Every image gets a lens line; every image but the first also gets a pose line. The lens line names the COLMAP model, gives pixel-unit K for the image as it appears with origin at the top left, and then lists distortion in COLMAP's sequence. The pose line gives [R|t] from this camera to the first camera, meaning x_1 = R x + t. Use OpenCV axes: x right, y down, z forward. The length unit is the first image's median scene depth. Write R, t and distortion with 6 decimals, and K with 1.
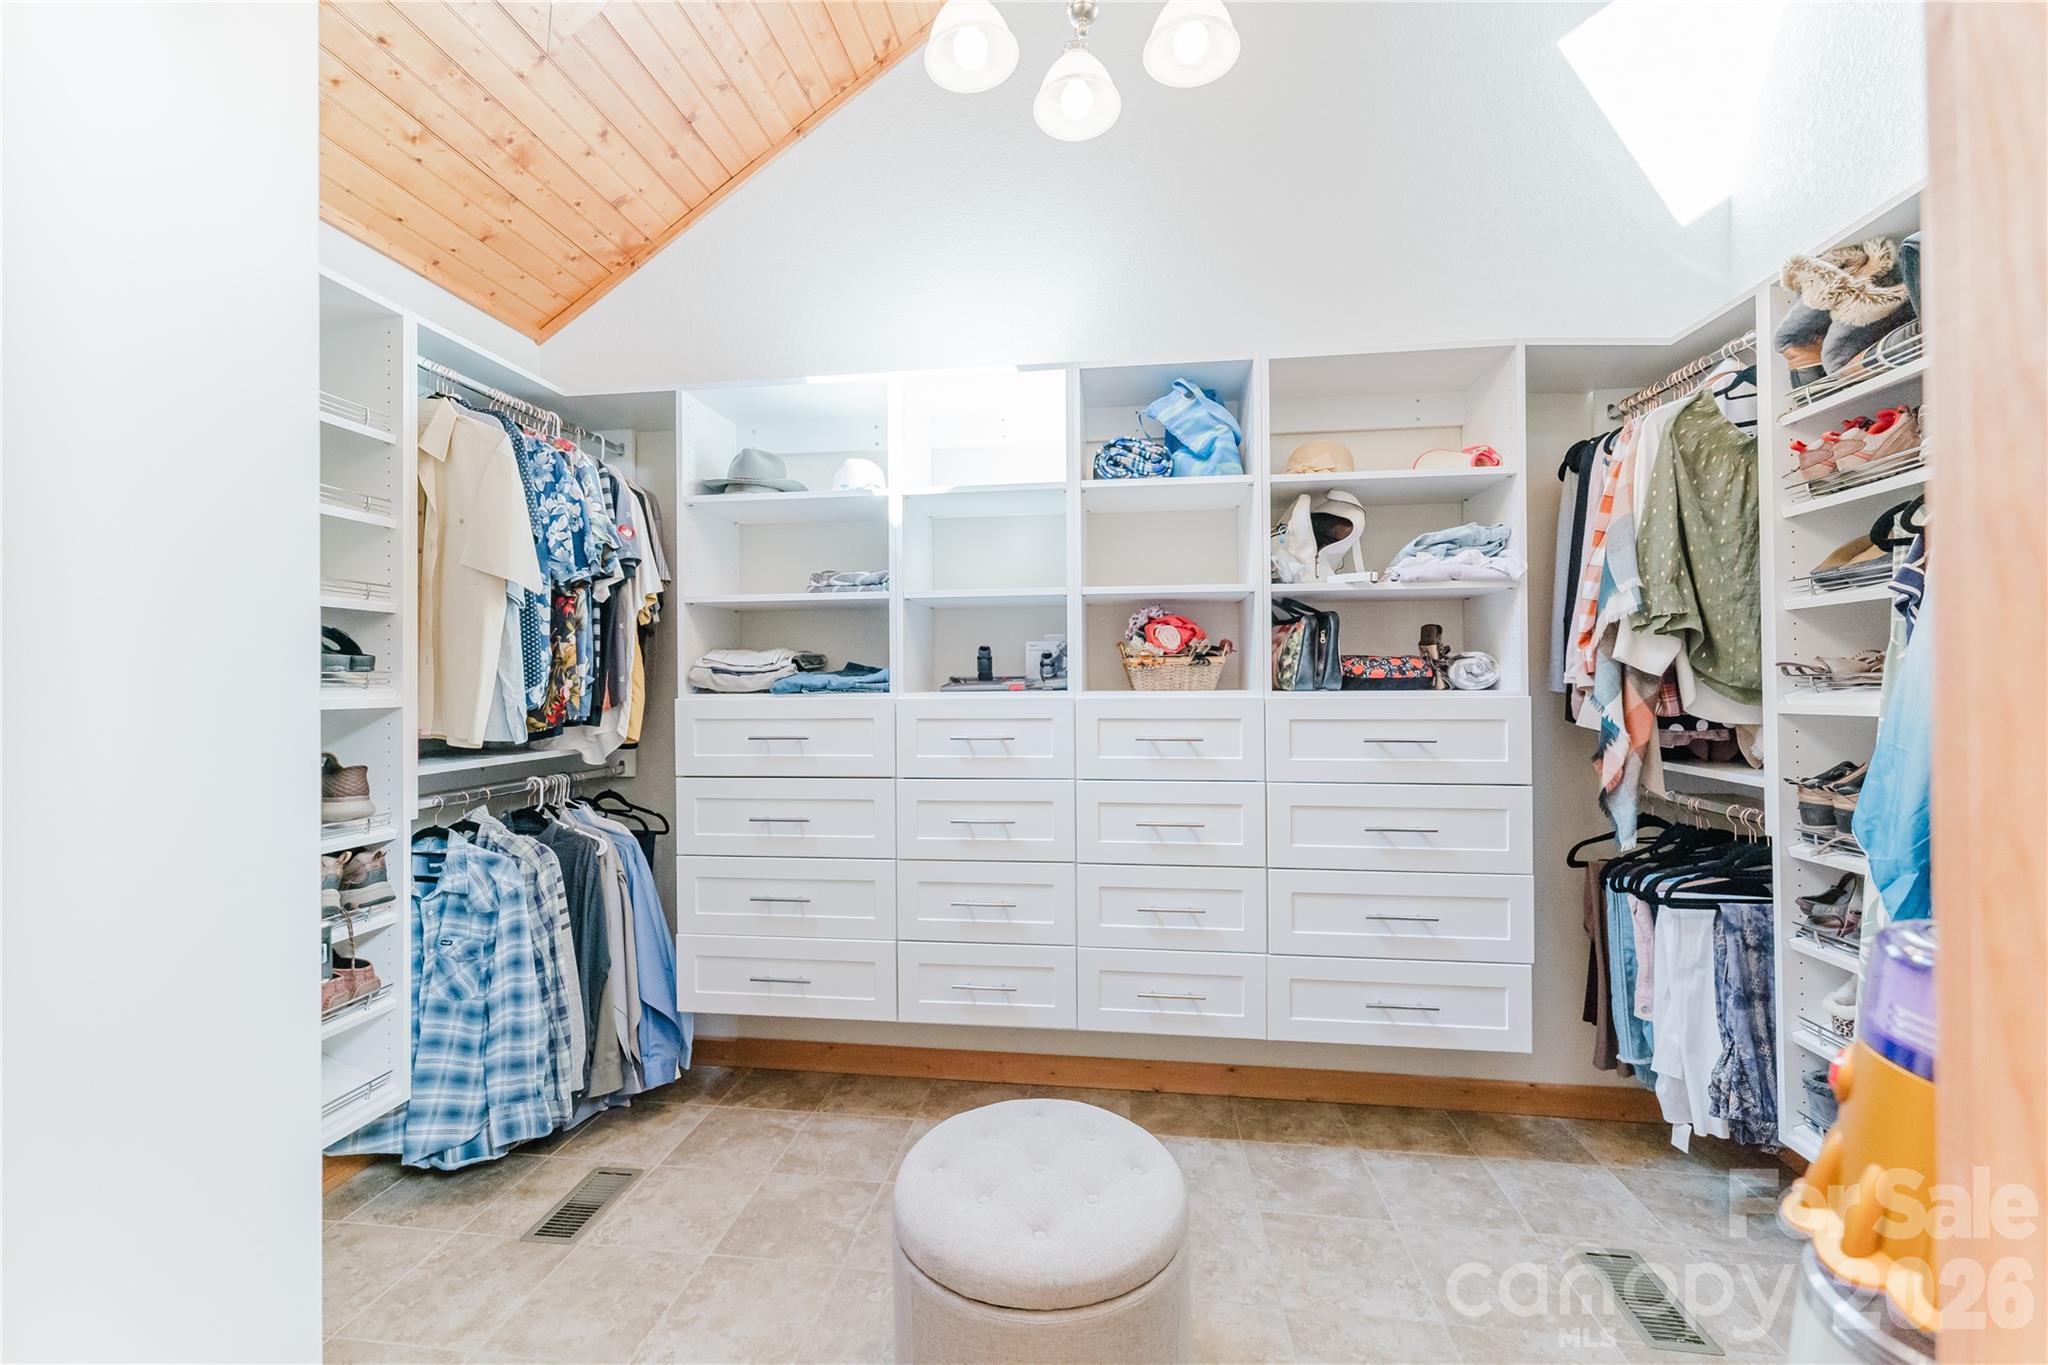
lens RADIAL K [[833.0, 0, 1022.2], [0, 833.0, 676.4], [0, 0, 1]] dist [0.001047, -0.000292]
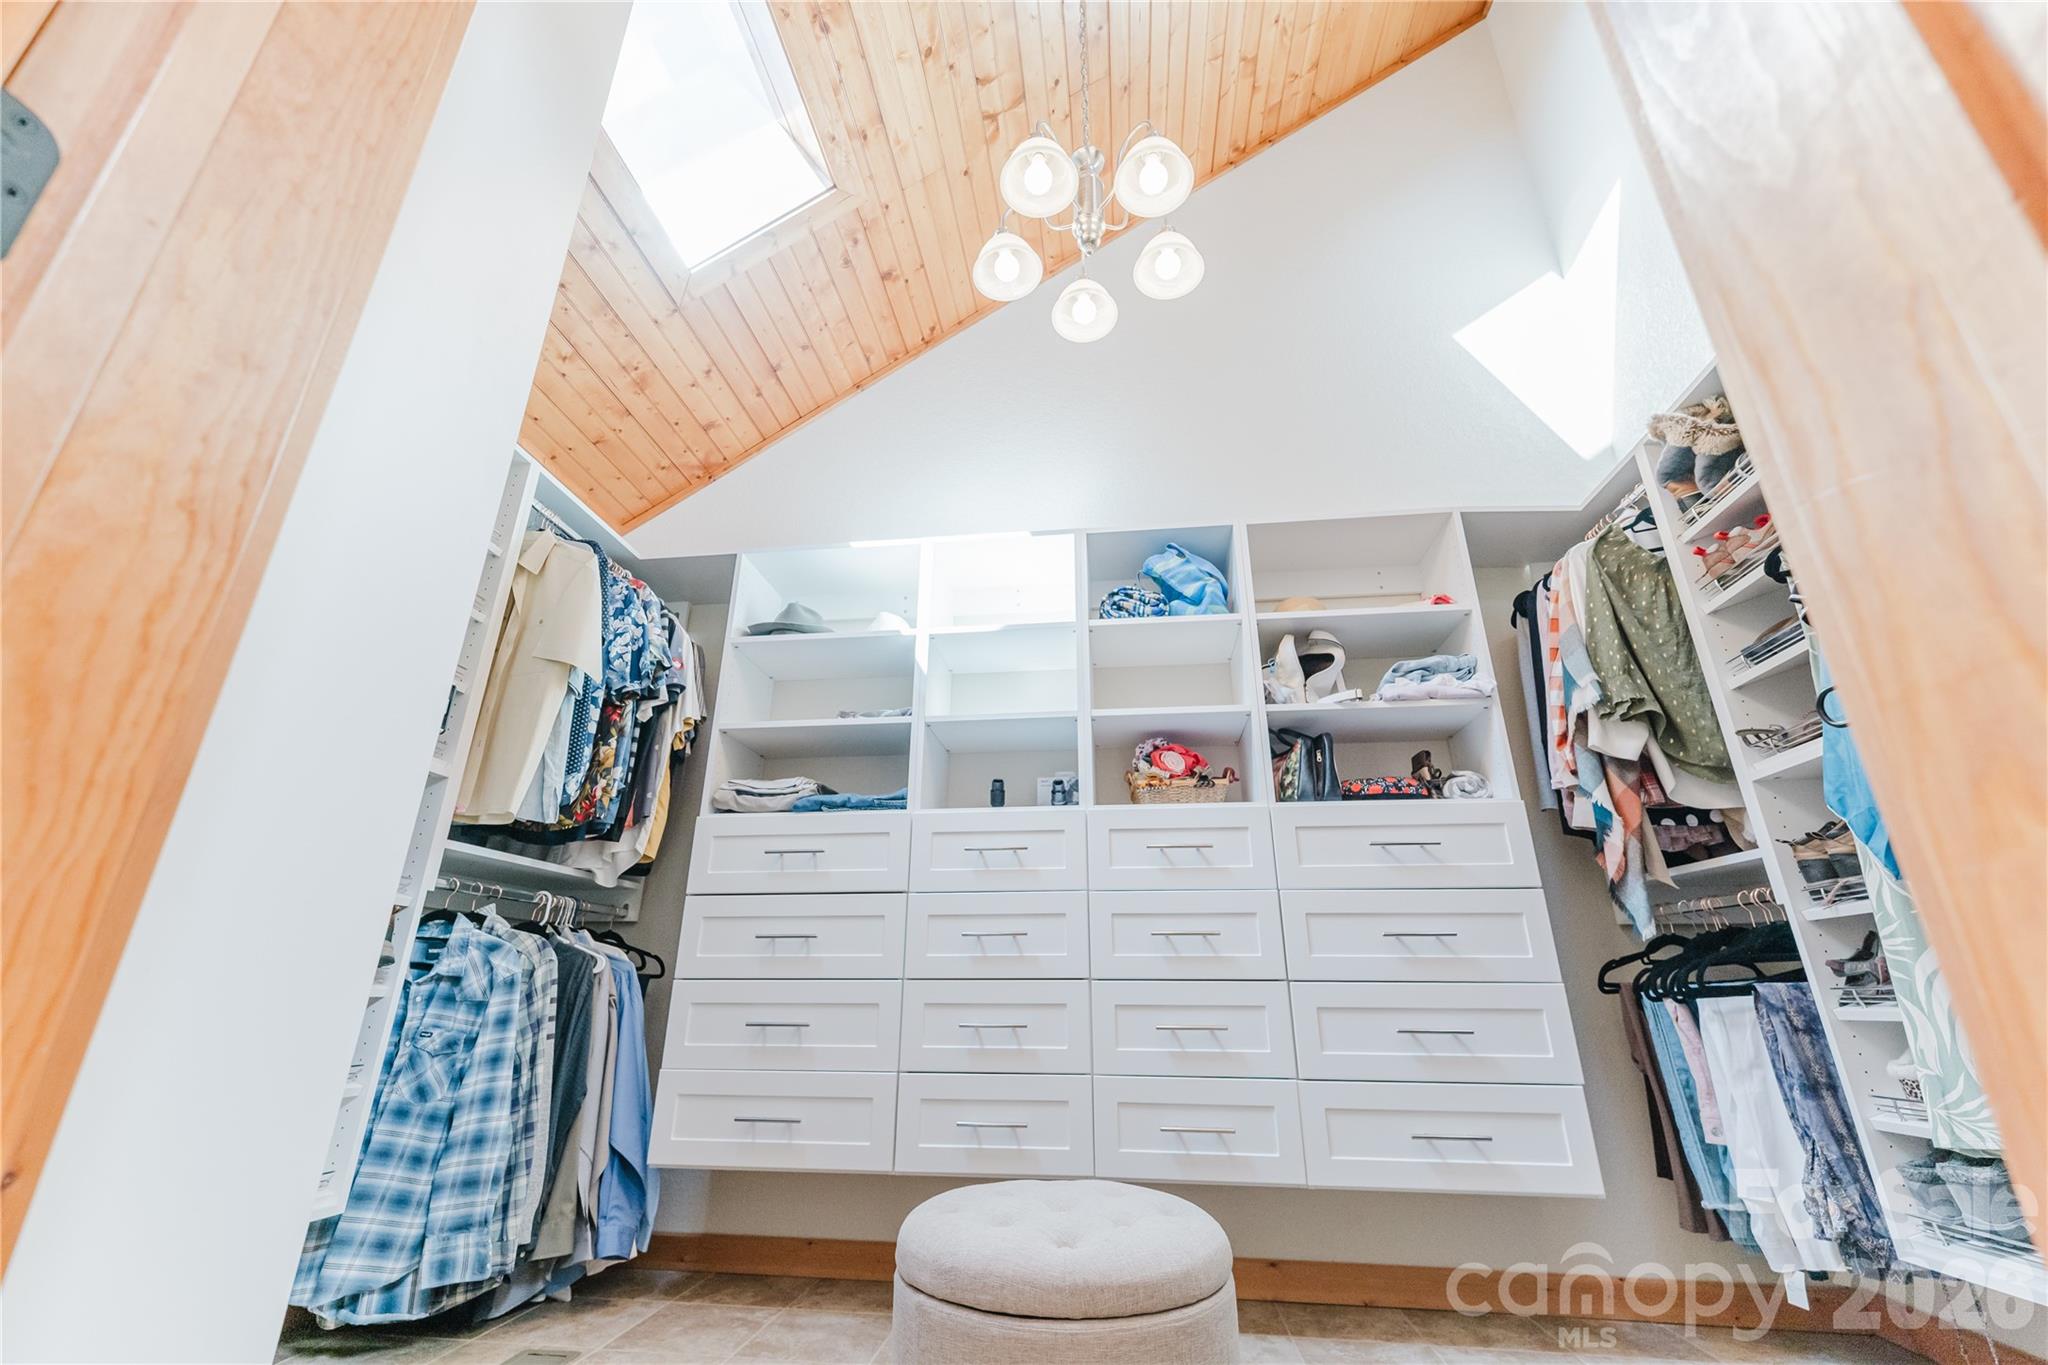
lens RADIAL K [[833.0, 0, 1022.1], [0, 833.0, 674.3], [0, 0, 1]] dist [0.001047, -0.000292]
pose [[0.999912, 0.013238, 0.000789, -0.019900], [-0.012099, 0.935018, -0.354394, 0.238271], [-0.005429, 0.354354, 0.935096, -0.027944]]
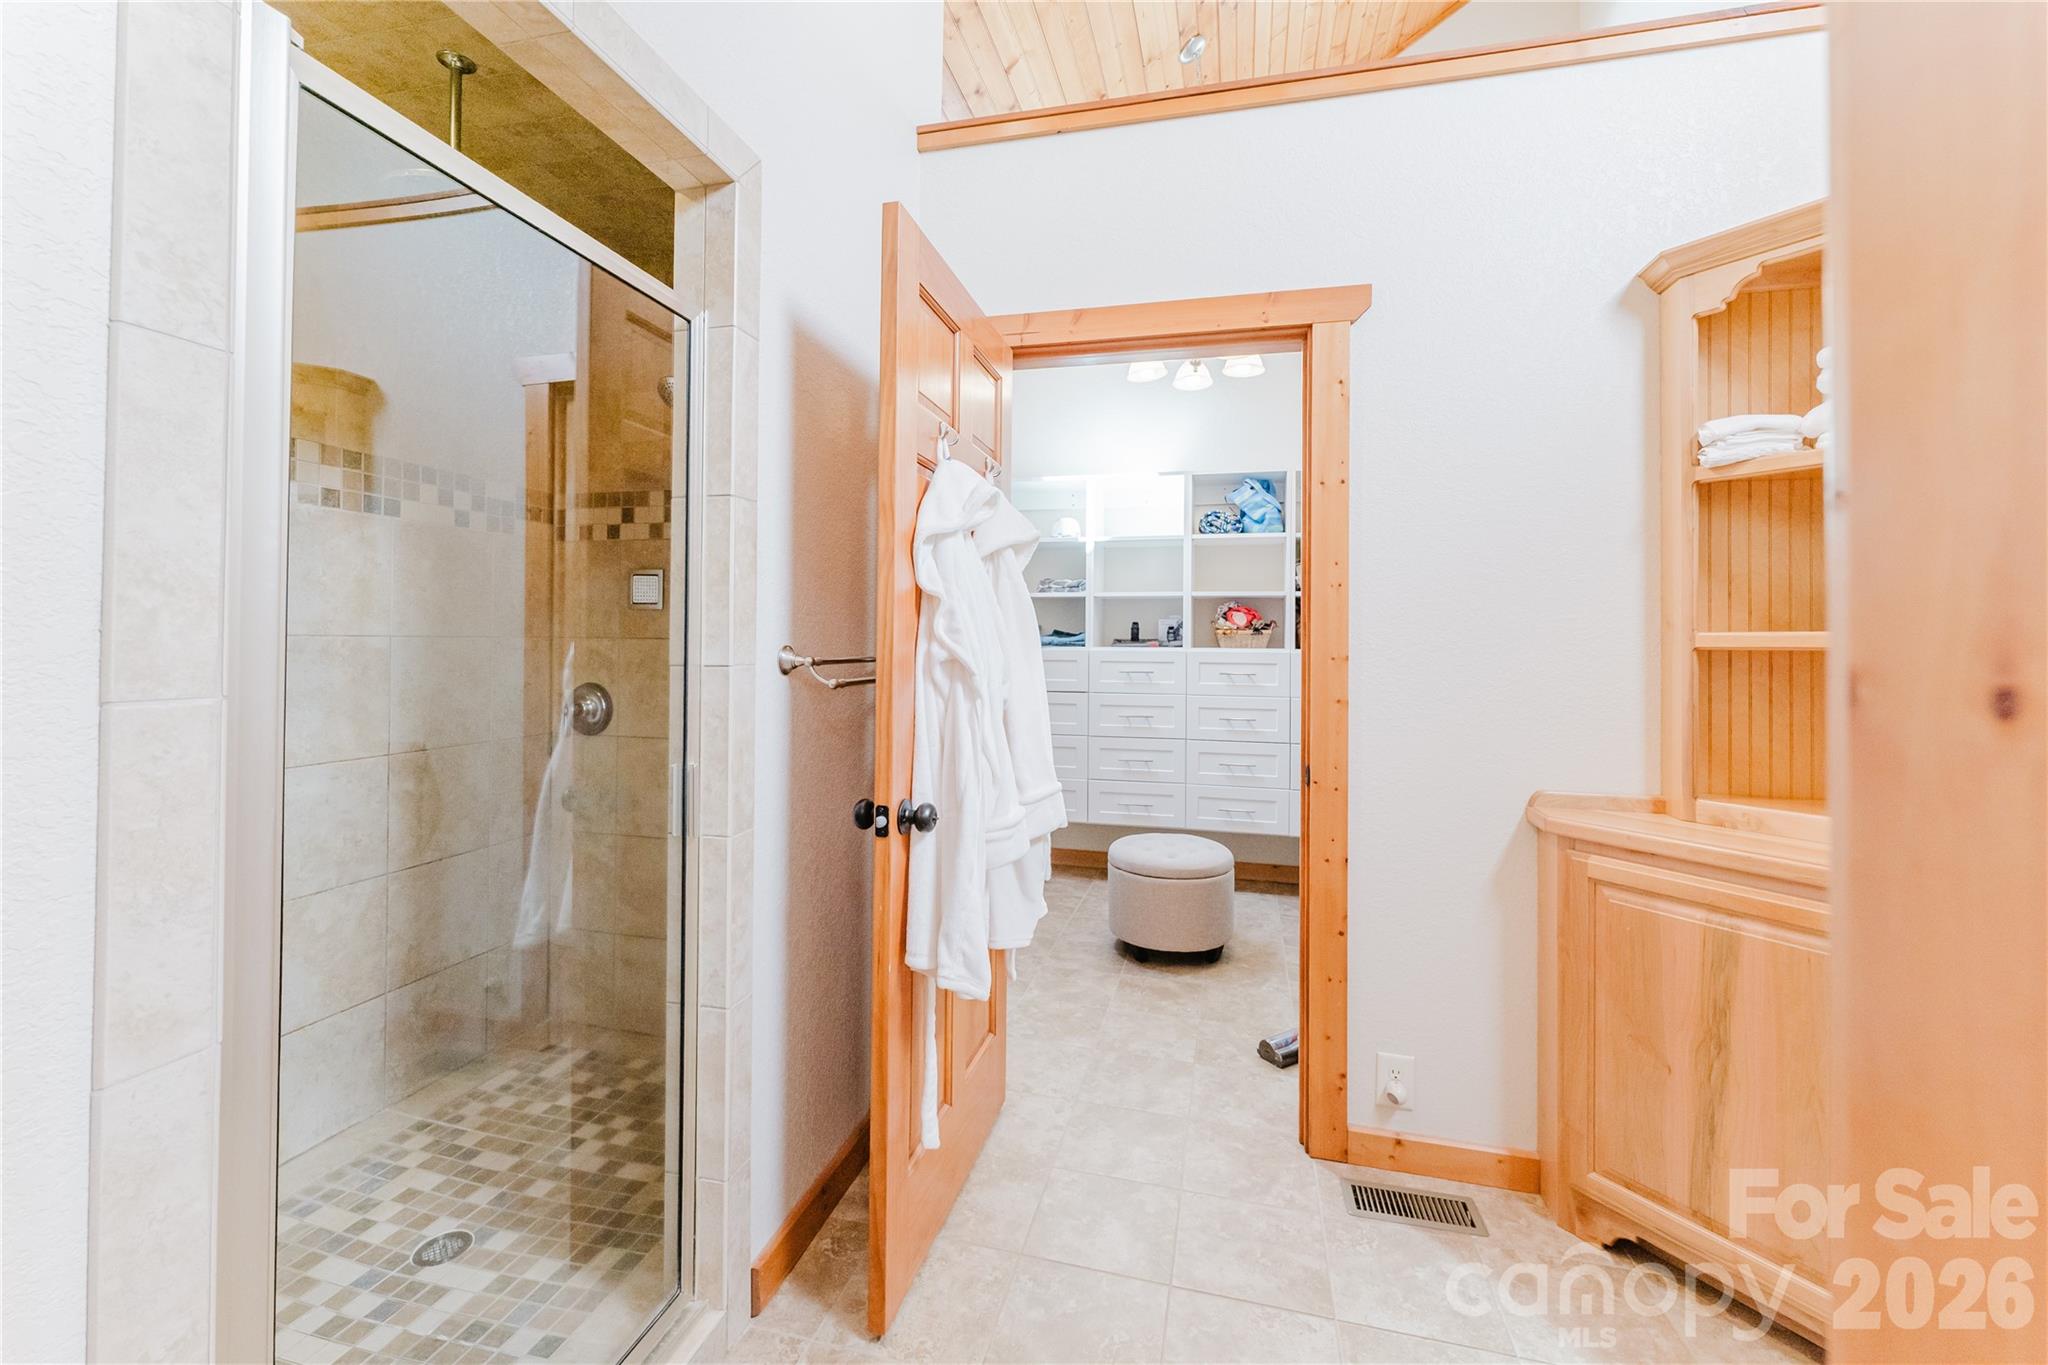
lens RADIAL K [[833.0, 0, 1023.5], [0, 833.0, 635.6], [0, 0, 1]] dist [0.001047, -0.000292]
pose [[0.992763, 0.015873, -0.119037, -0.079792], [-0.016520, 0.999854, -0.004451, 0.005543], [0.118949, 0.006385, 0.992880, -0.907770]]
